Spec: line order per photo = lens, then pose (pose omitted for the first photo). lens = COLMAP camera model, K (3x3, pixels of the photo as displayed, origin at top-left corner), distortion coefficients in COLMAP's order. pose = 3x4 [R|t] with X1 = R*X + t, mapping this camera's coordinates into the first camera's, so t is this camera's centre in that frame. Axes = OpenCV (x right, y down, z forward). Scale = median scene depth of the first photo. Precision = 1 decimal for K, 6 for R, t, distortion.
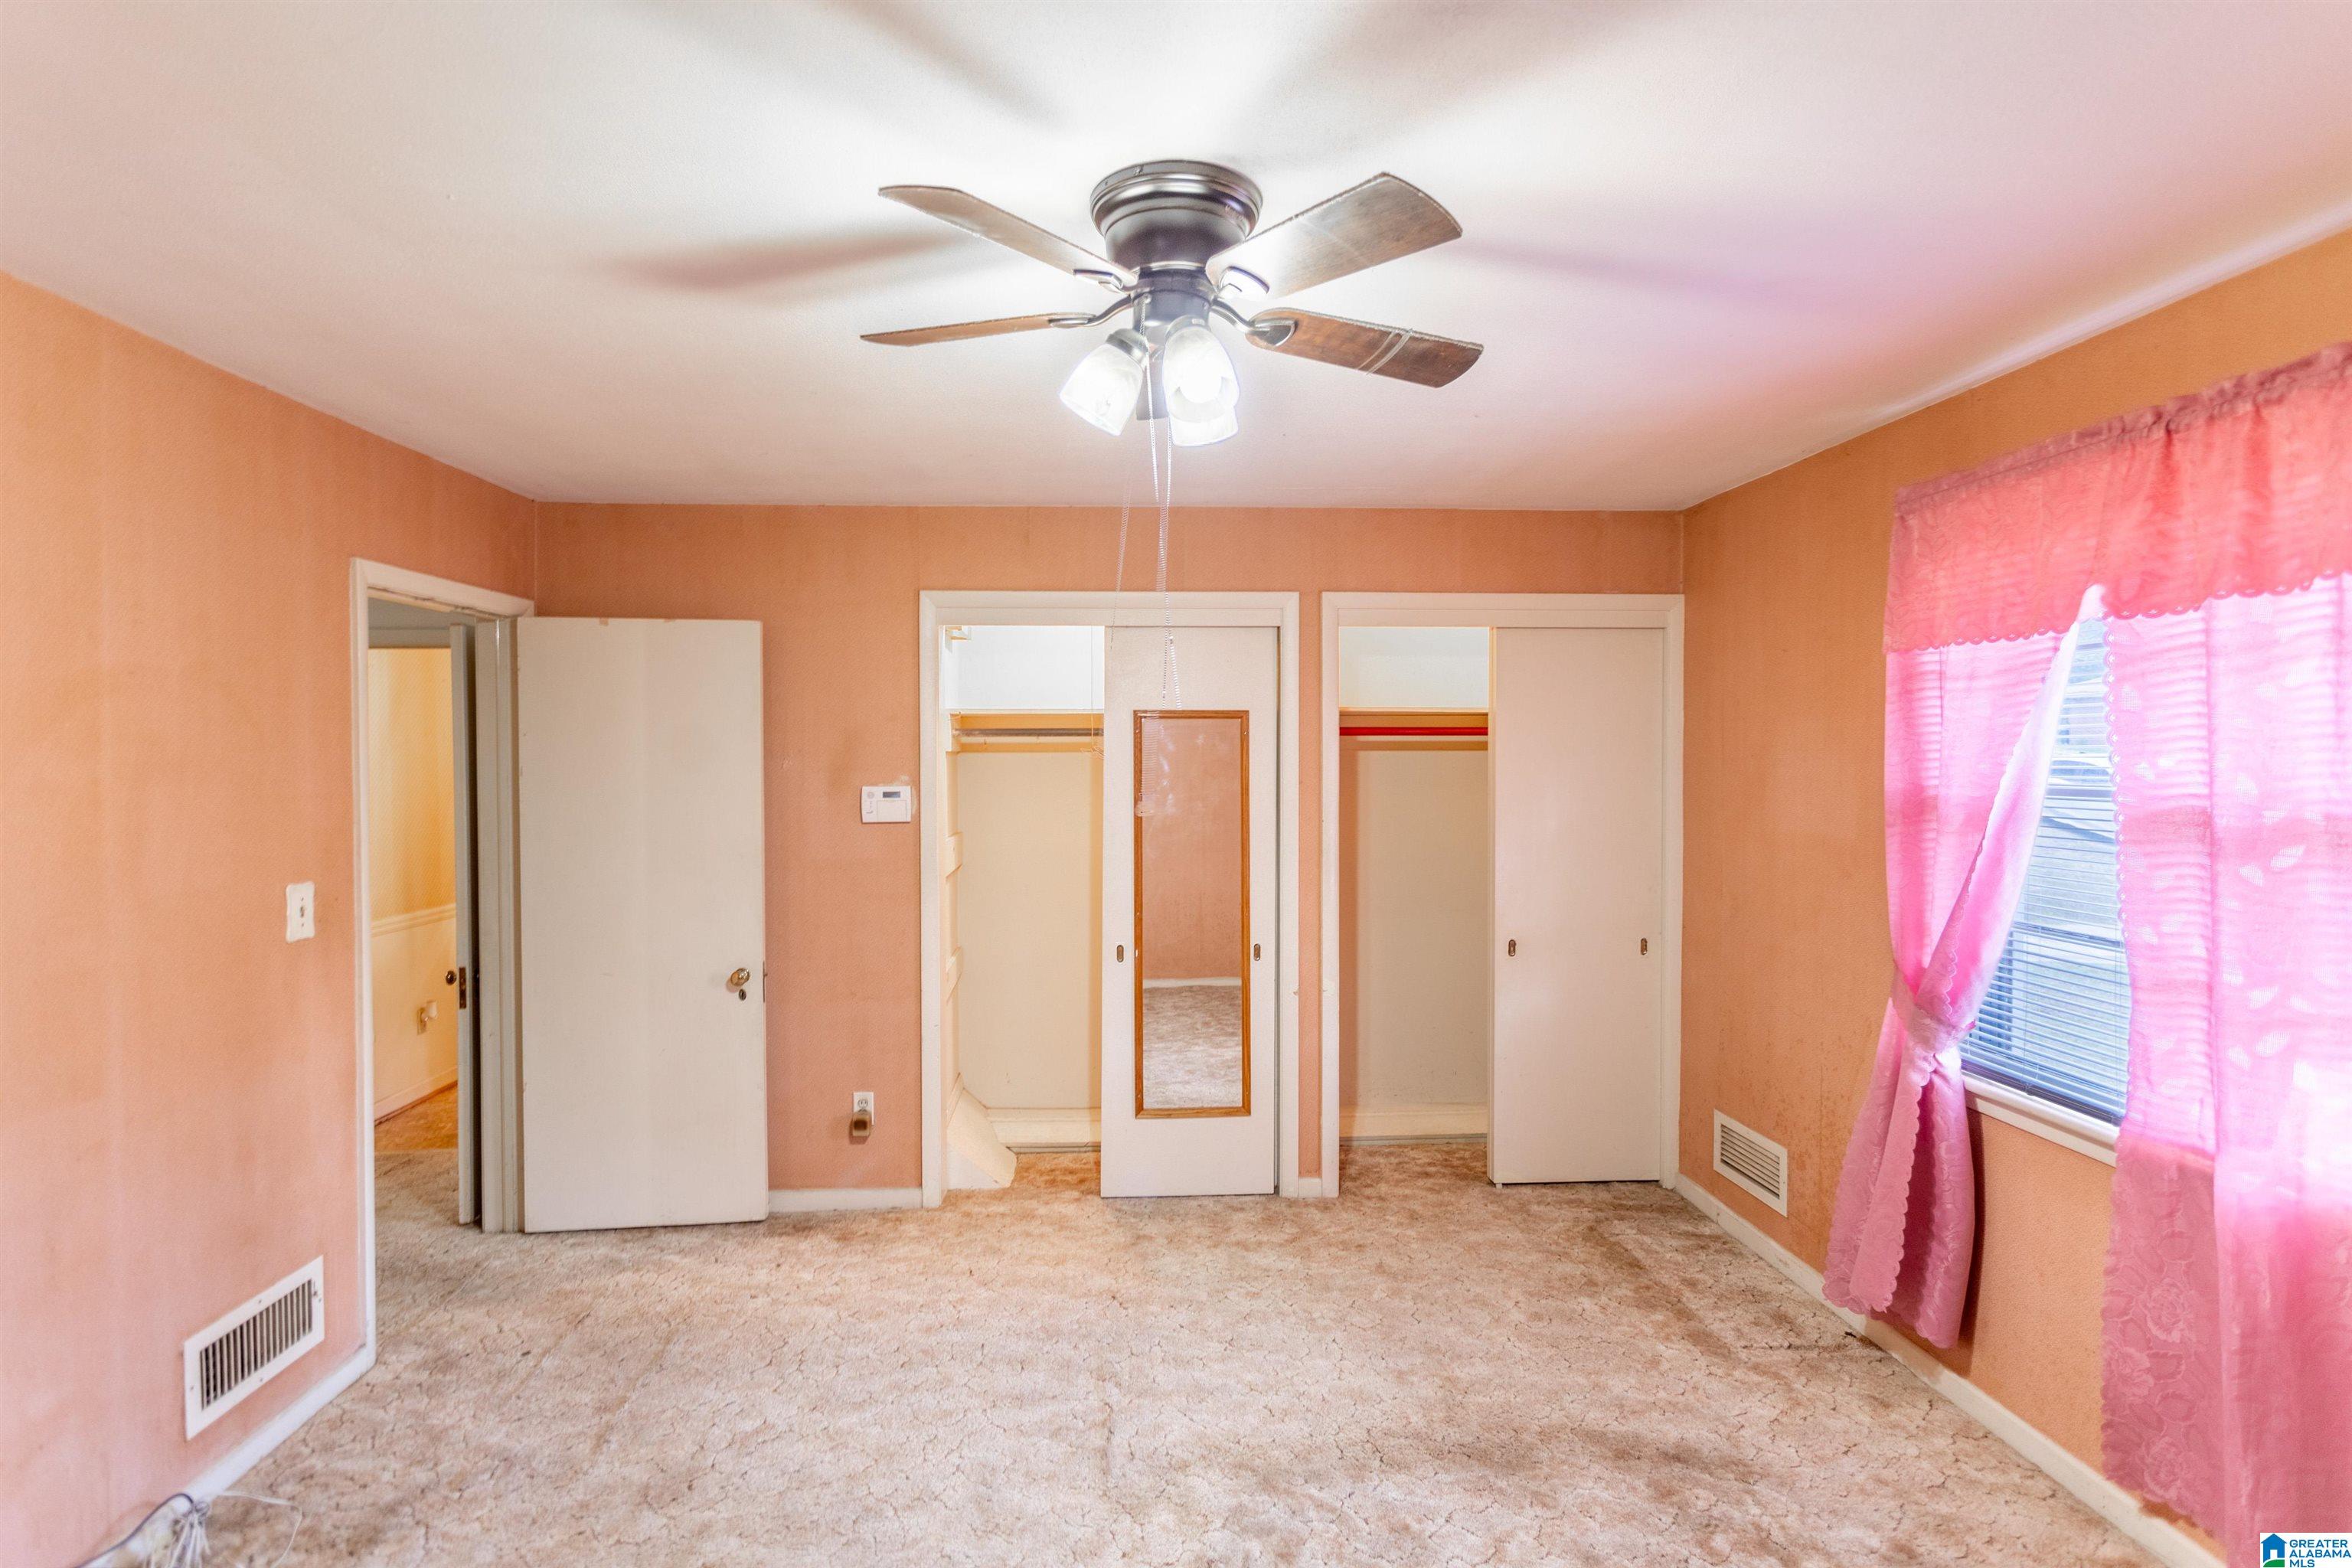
lens RADIAL K [[1135.9, 0, 1176.0], [0, 1135.9, 784.0], [0, 0, 1]] dist [0.010470, -0.000920]
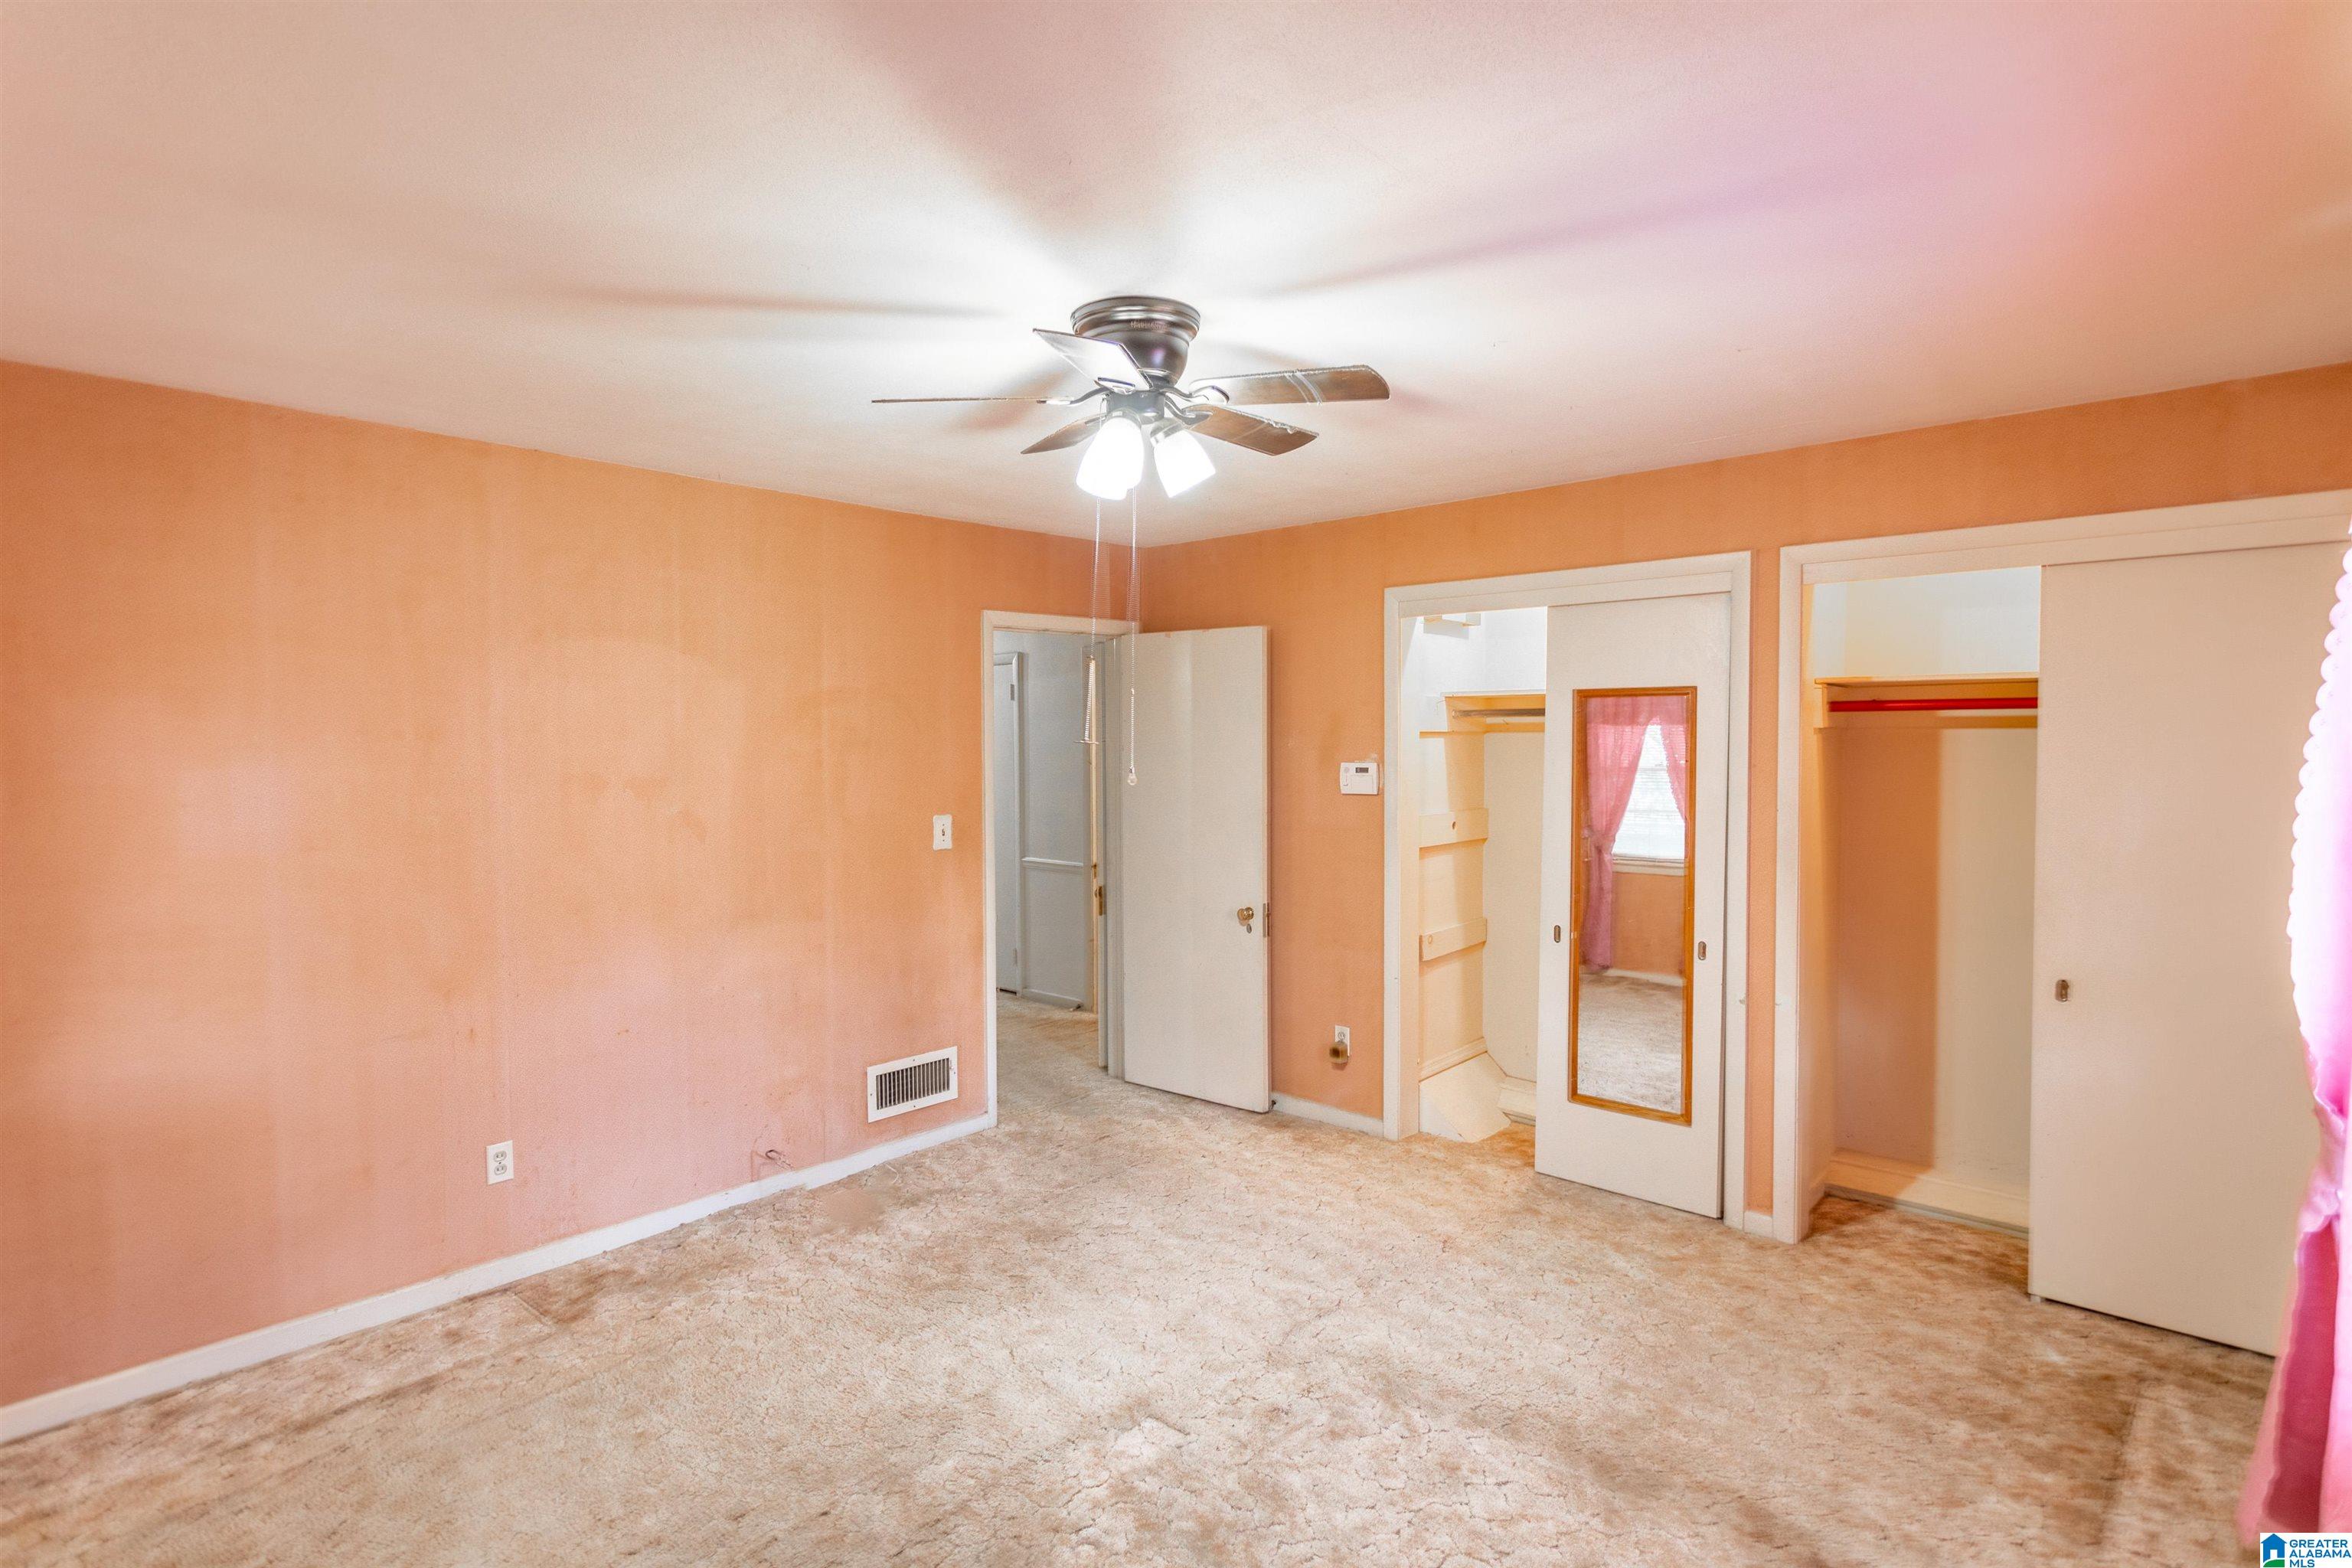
lens RADIAL K [[1198.0, 0, 1176.0], [0, 1198.0, 784.0], [0, 0, 1]] dist [0.012192, 0.000060]
pose [[0.701858, 0.027716, -0.711778, 0.483698], [-0.015564, 0.999601, 0.023576, -0.002183], [0.712147, -0.005468, 0.702009, 0.023453]]
